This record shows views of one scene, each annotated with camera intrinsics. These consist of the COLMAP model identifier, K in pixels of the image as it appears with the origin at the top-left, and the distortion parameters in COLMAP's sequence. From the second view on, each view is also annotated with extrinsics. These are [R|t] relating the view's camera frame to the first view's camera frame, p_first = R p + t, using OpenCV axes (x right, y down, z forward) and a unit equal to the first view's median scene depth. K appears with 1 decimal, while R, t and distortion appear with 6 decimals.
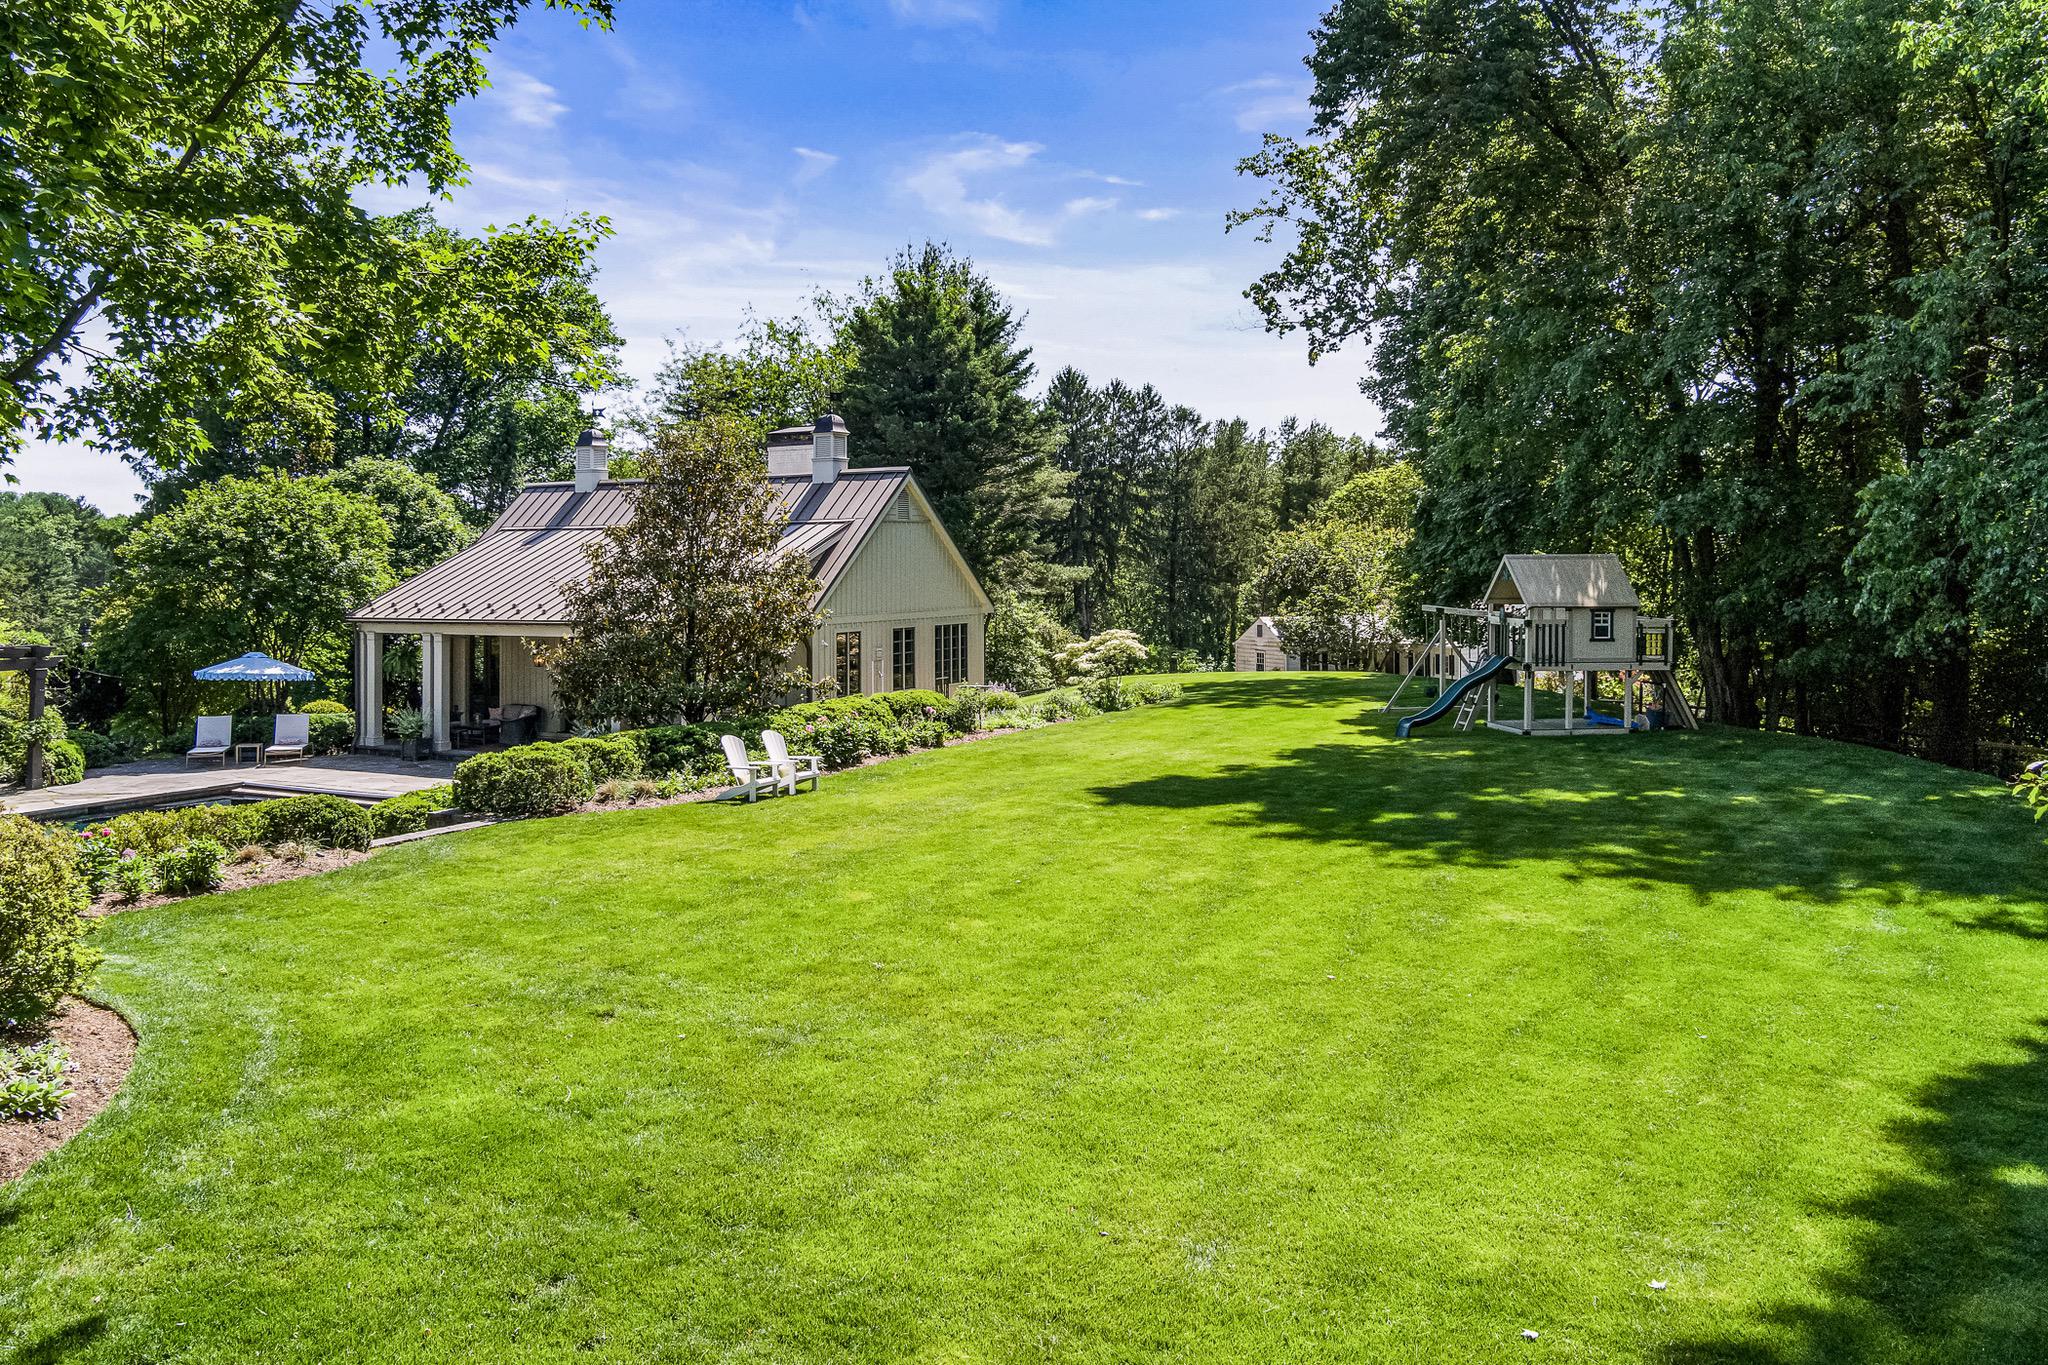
lens RADIAL K [[2114.5, 0, 1035.5], [0, 2114.5, 685.5], [0, 0, 1]] dist [-0.130395, 0.000000]
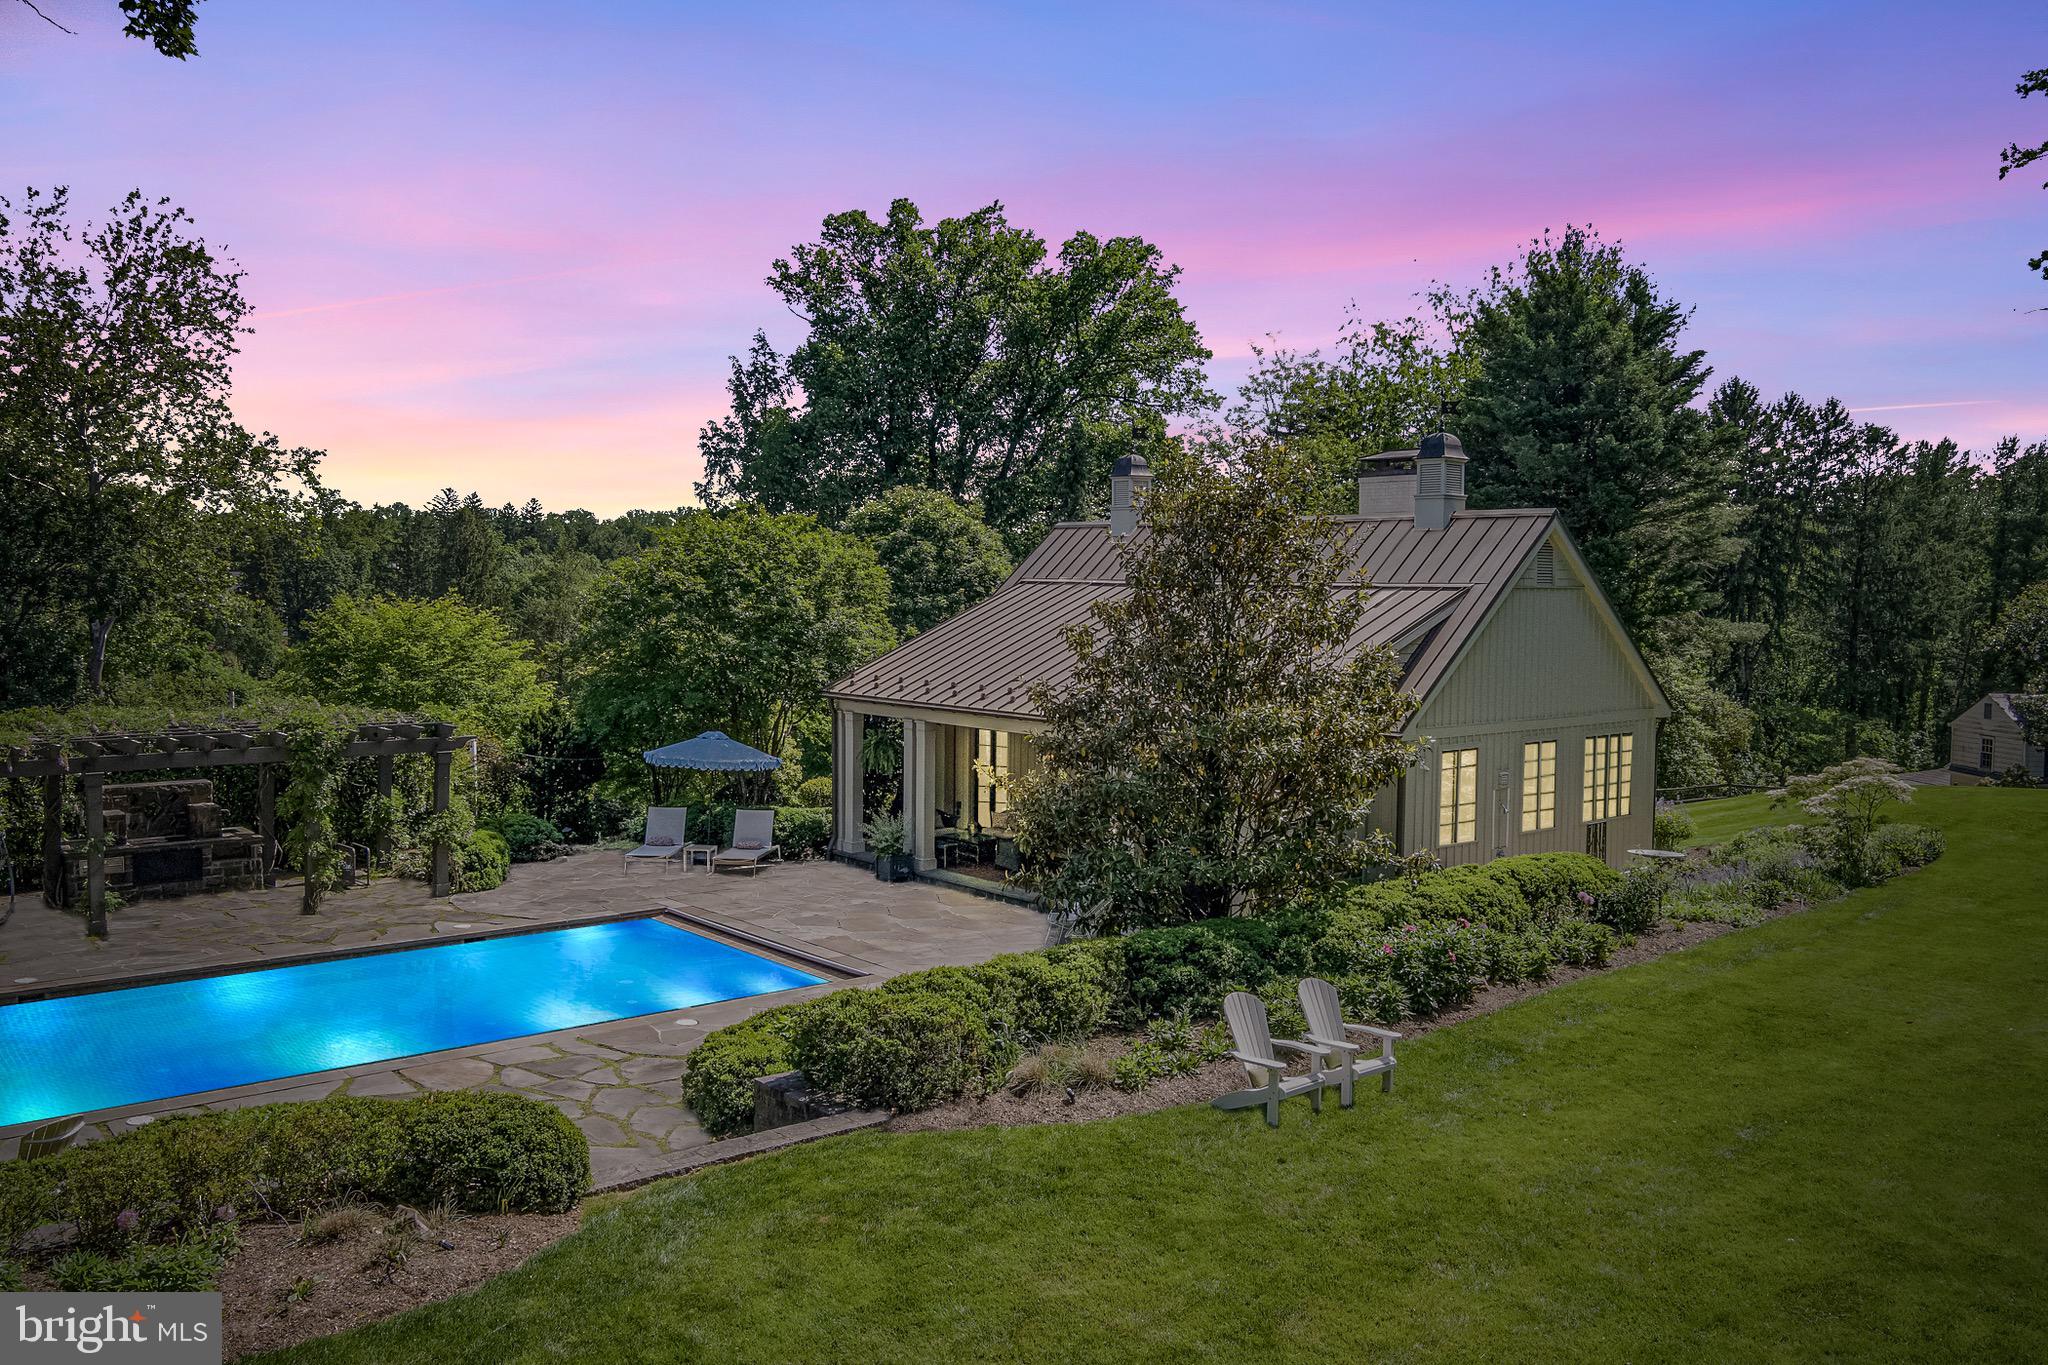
lens RADIAL K [[2114.5, 0, 1012.3], [0, 2114.5, 743.0], [0, 0, 1]] dist [-0.130395, 0.000000]
pose [[0.954887, 0.028412, -0.295609, -0.016659], [-0.023669, 0.999528, 0.019609, -0.024342], [0.296026, -0.011728, 0.955108, 0.197342]]
